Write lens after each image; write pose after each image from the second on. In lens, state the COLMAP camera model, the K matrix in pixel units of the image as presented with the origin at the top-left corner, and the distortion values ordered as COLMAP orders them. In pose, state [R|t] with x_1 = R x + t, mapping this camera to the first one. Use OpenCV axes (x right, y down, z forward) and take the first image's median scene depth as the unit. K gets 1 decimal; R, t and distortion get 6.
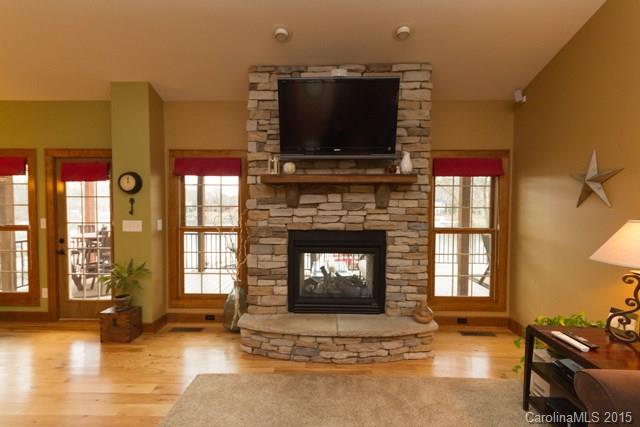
lens RADIAL K [[305.1, 0, 322.4], [0, 305.1, 216.2], [0, 0, 1]] dist [0.011653, 0.000086]
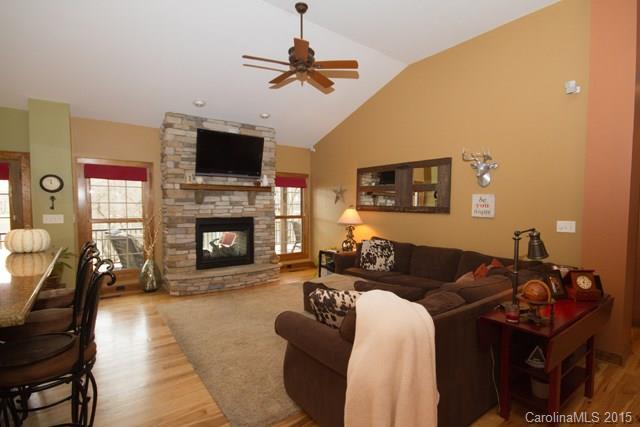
lens RADIAL K [[305.1, 0, 327.0], [0, 305.1, 214.2], [0, 0, 1]] dist [0.011653, 0.000086]
pose [[0.796829, -0.018791, 0.603913, -0.513364], [0.020682, 0.999779, 0.003819, 0.031471], [-0.603851, 0.009447, 0.797041, -0.666203]]
